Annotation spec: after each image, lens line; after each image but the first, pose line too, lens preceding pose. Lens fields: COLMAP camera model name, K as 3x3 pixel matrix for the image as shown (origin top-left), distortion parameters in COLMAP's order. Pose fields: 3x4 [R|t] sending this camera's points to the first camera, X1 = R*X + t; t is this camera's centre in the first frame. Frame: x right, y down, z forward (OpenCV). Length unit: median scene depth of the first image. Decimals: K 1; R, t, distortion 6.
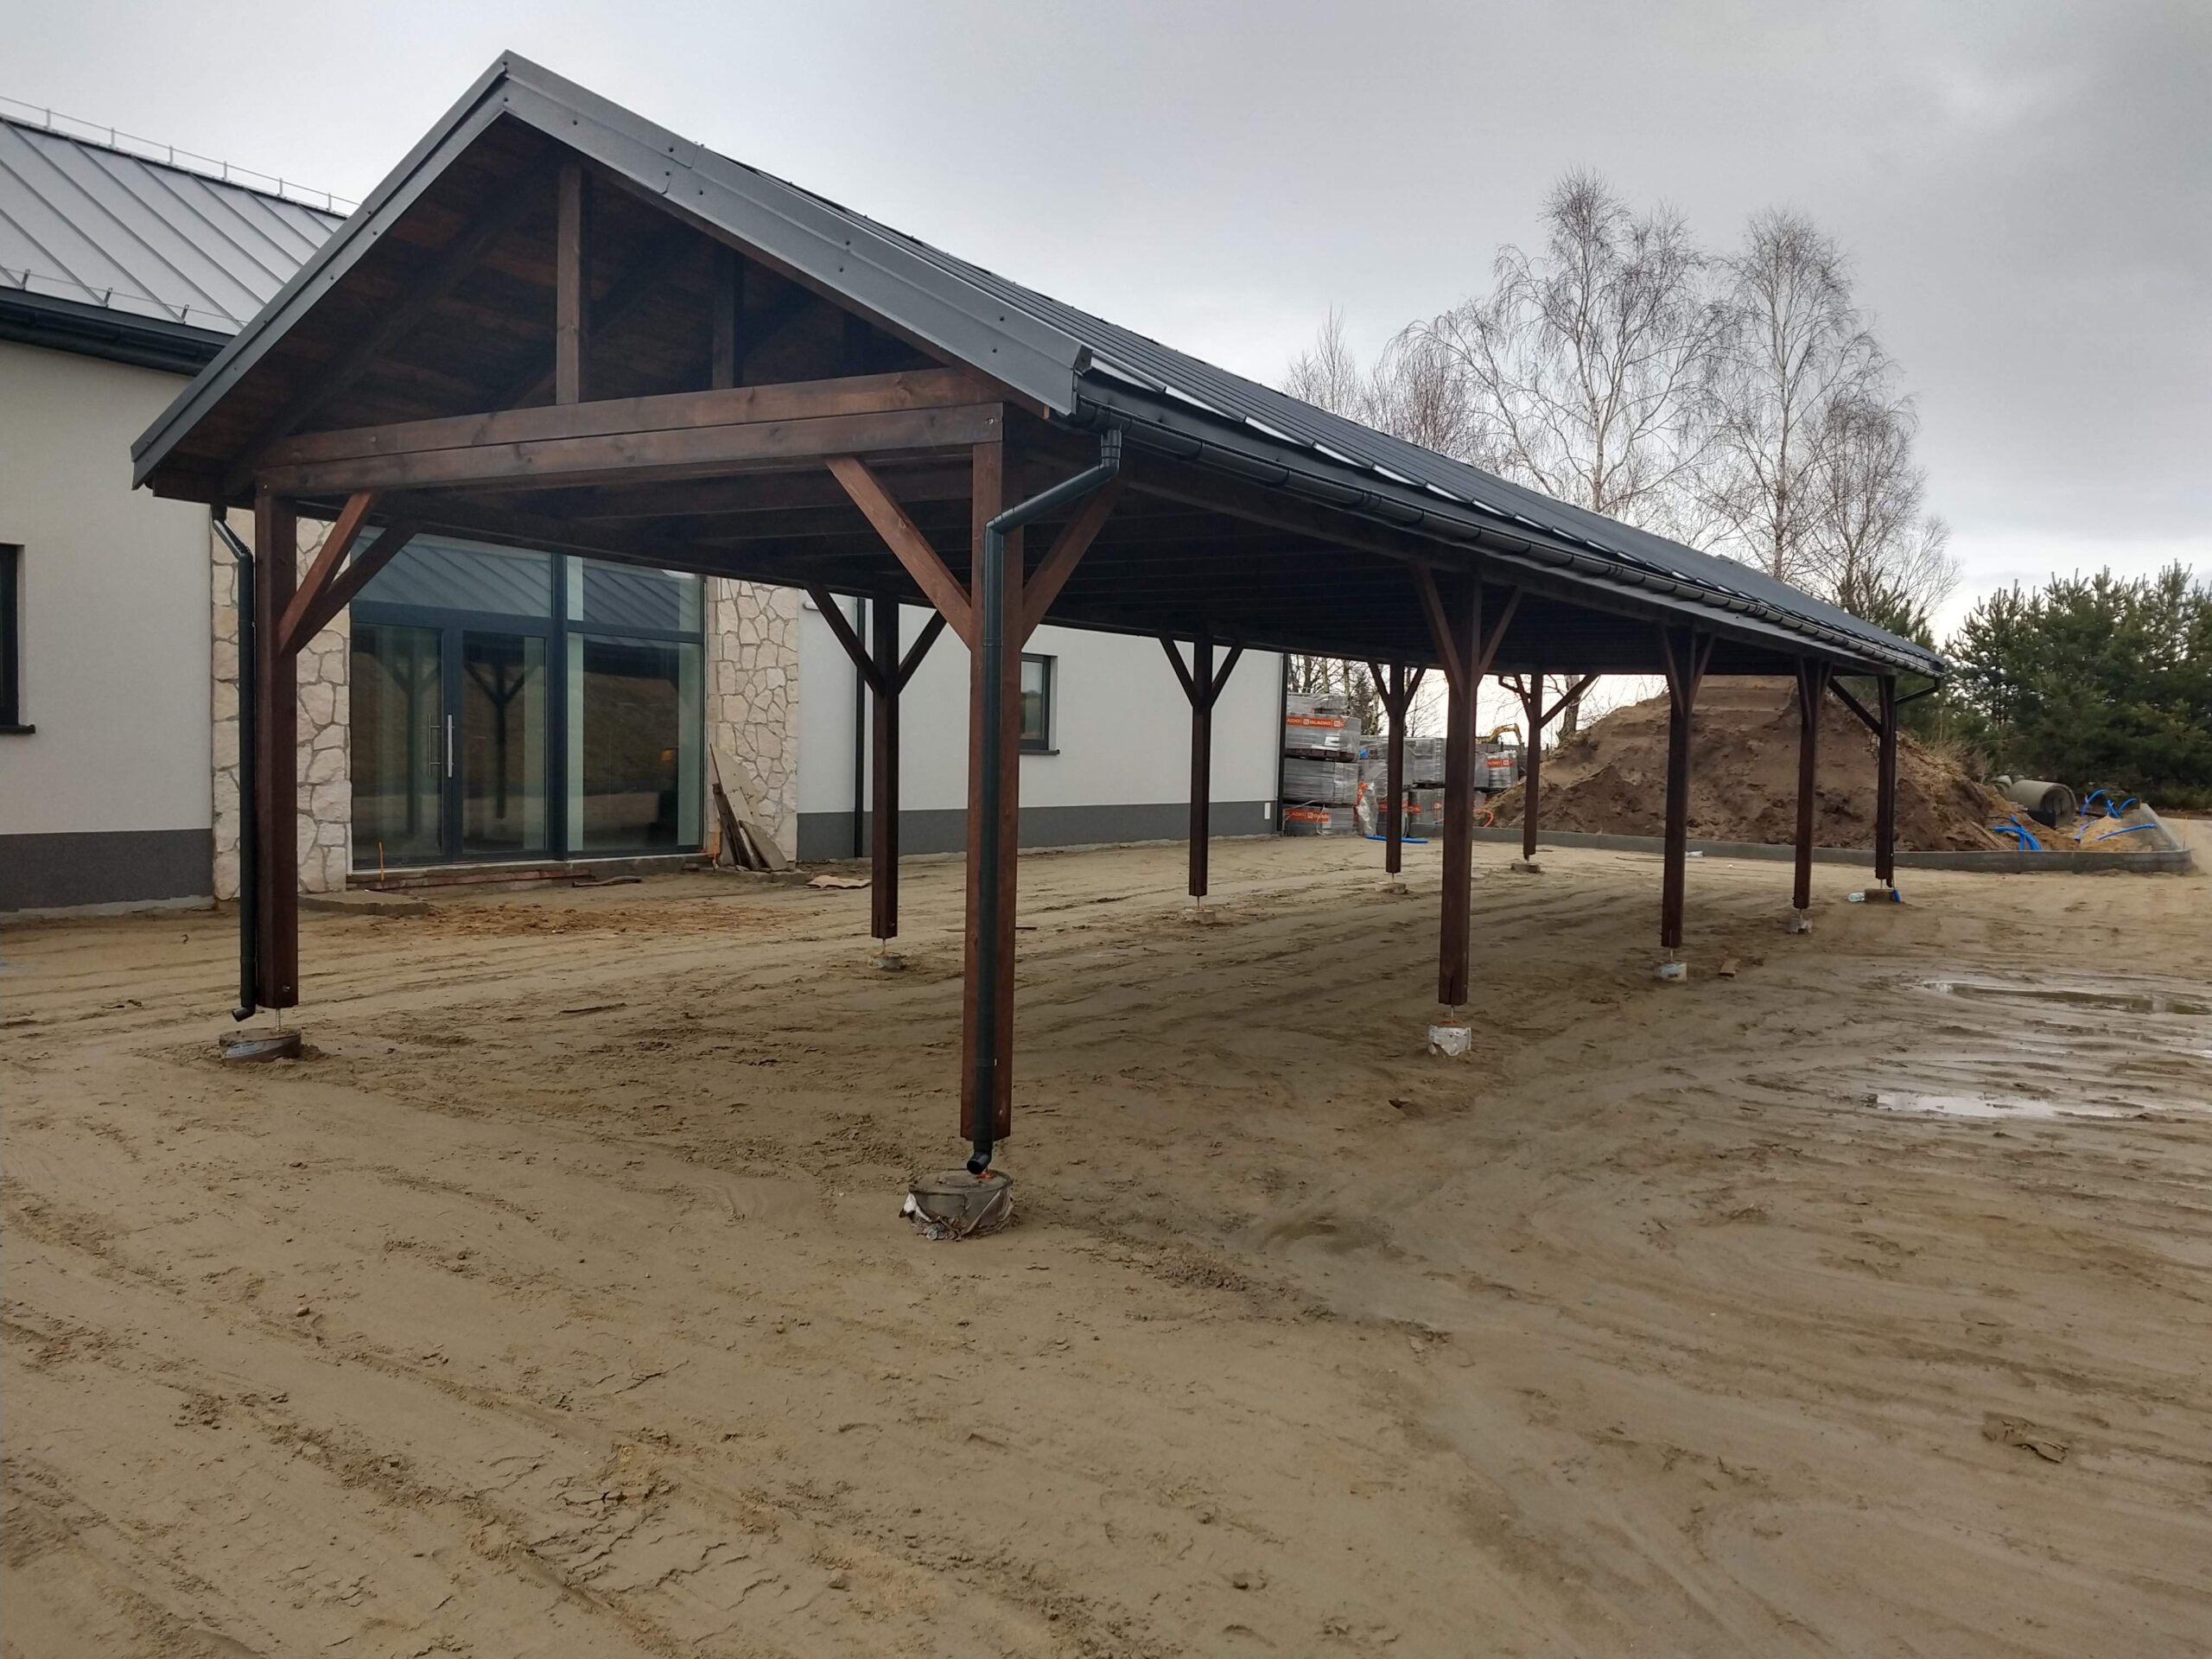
lens RADIAL K [[1667.1, 0, 1106.0], [0, 1667.1, 829.5], [0, 0, 1]] dist [0.240444, -0.418694]
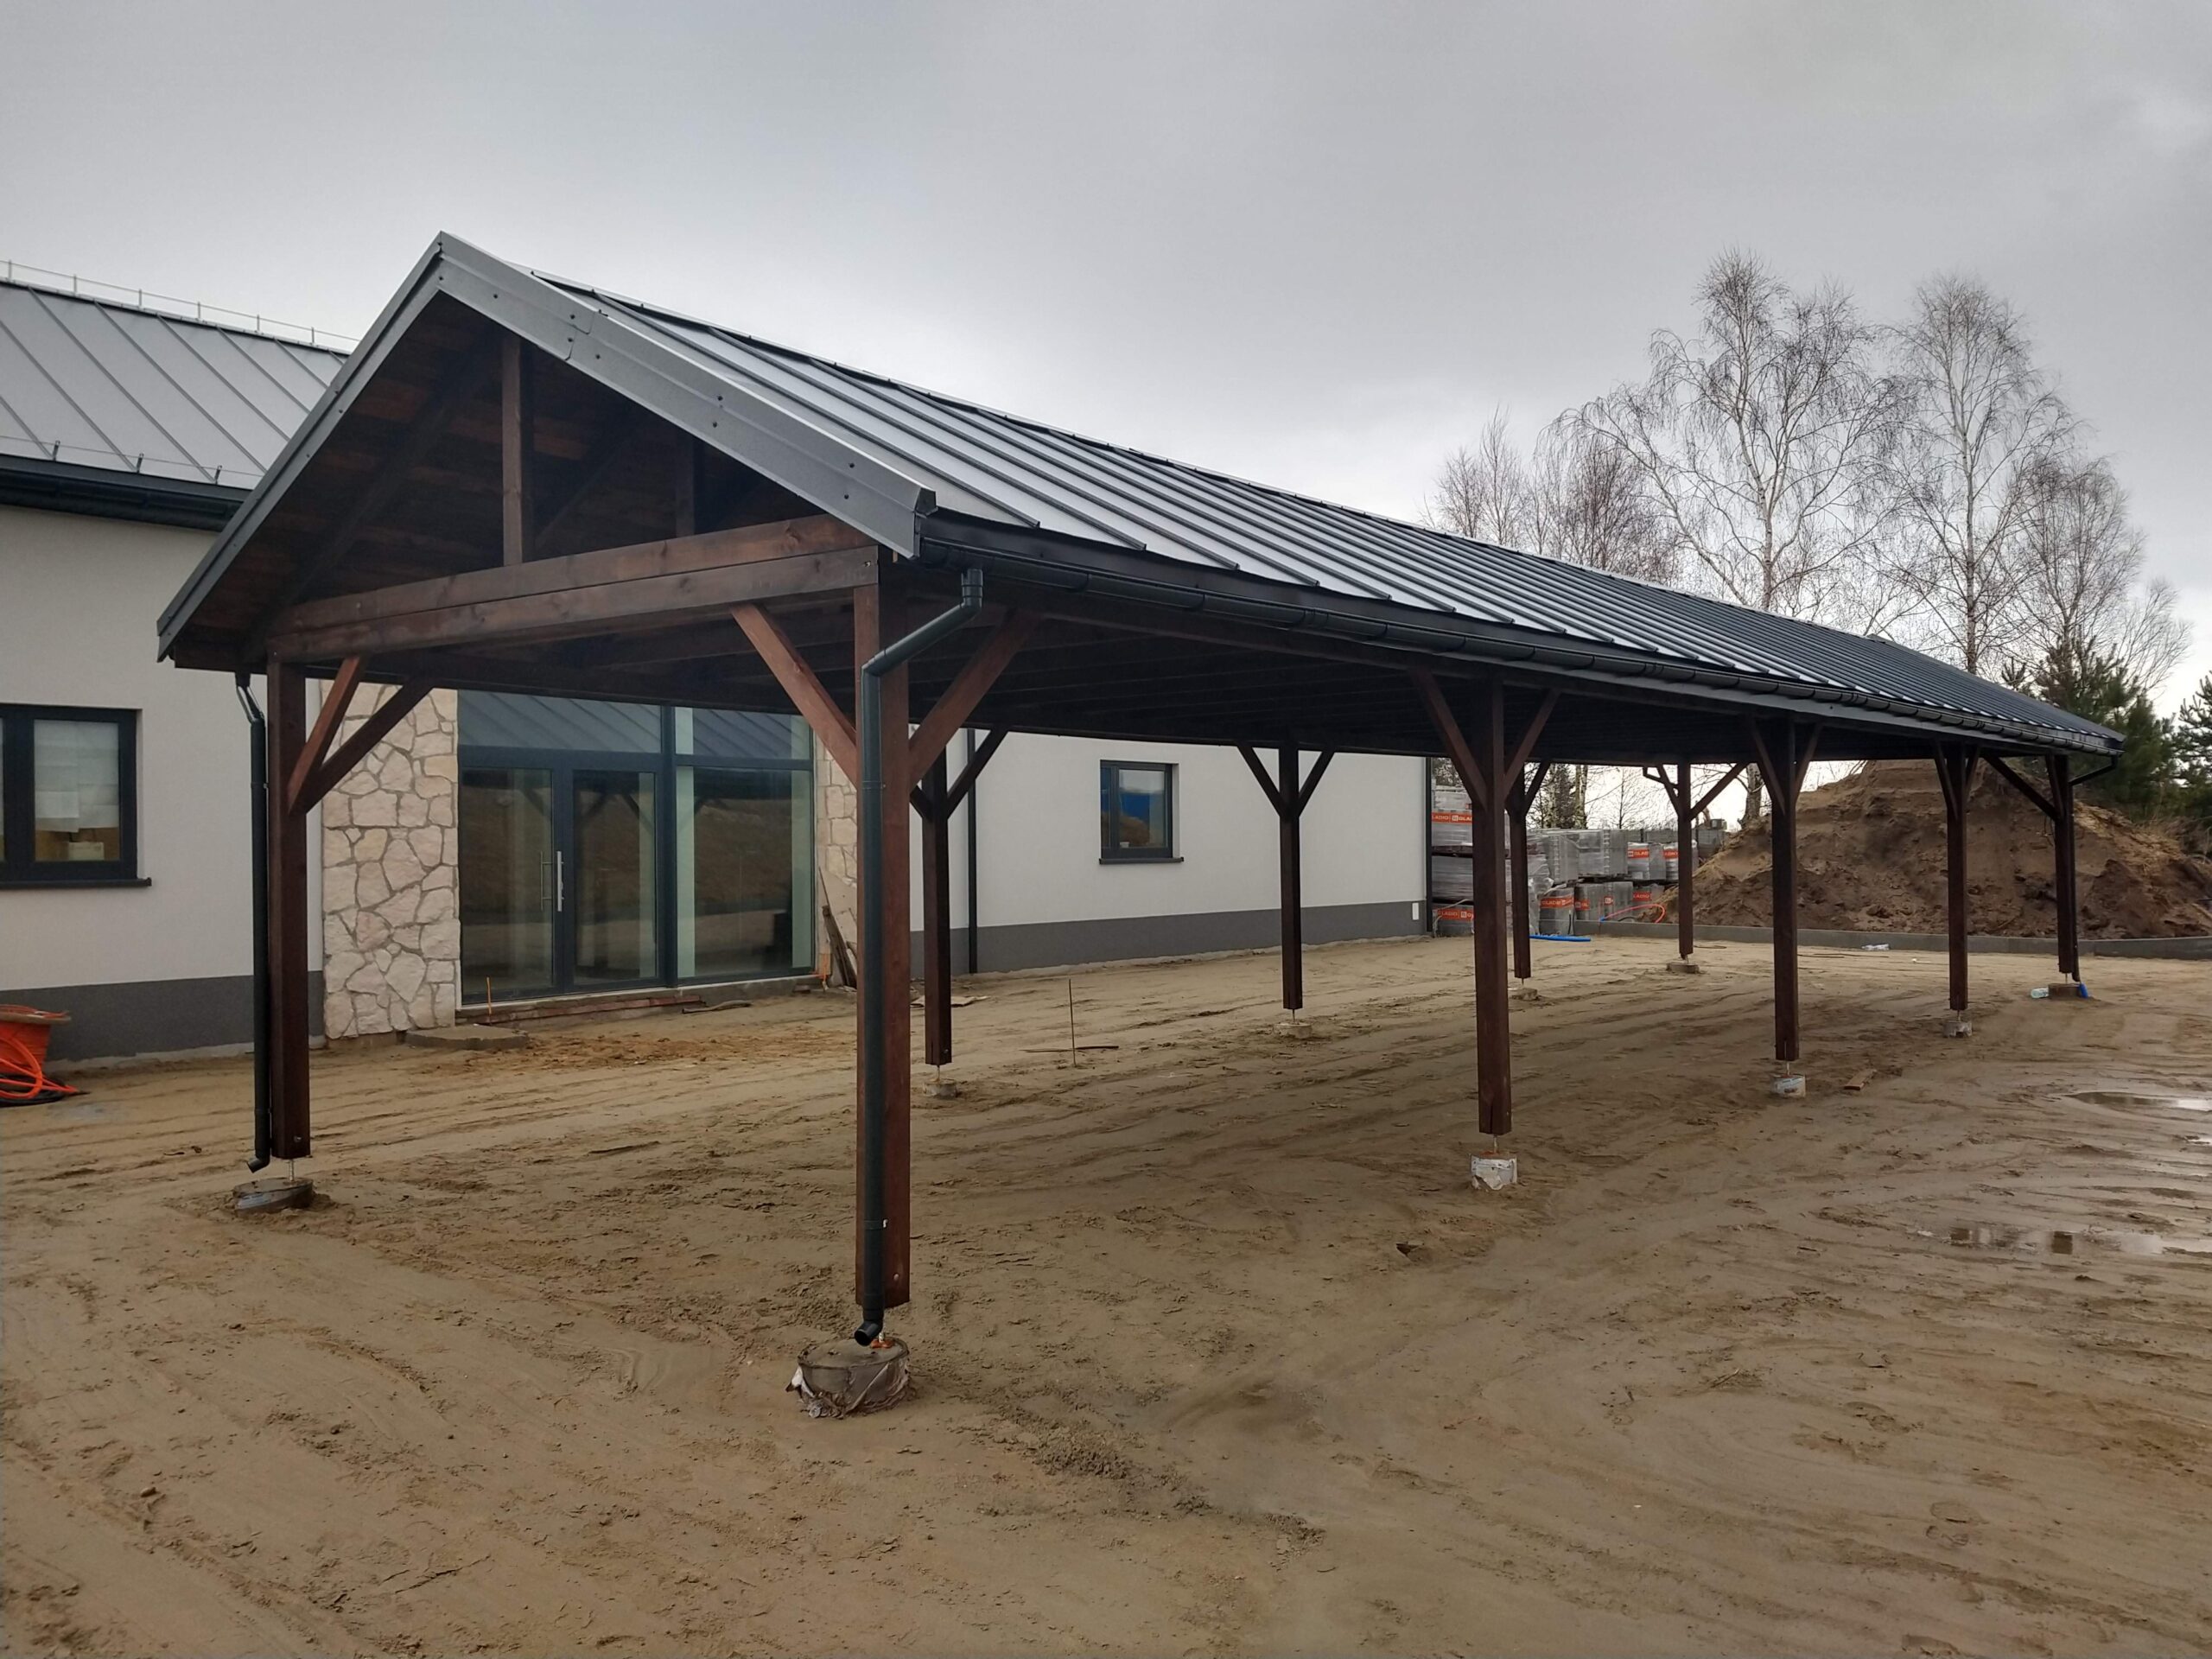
lens RADIAL K [[1670.1, 0, 1120.5], [0, 1670.1, 824.4], [0, 0, 1]] dist [0.192654, -0.296882]
pose [[0.992970, -0.033854, -0.113420, 0.109231], [0.026852, 0.997671, -0.062703, -0.014274], [0.115279, 0.059217, 0.991567, 0.029536]]
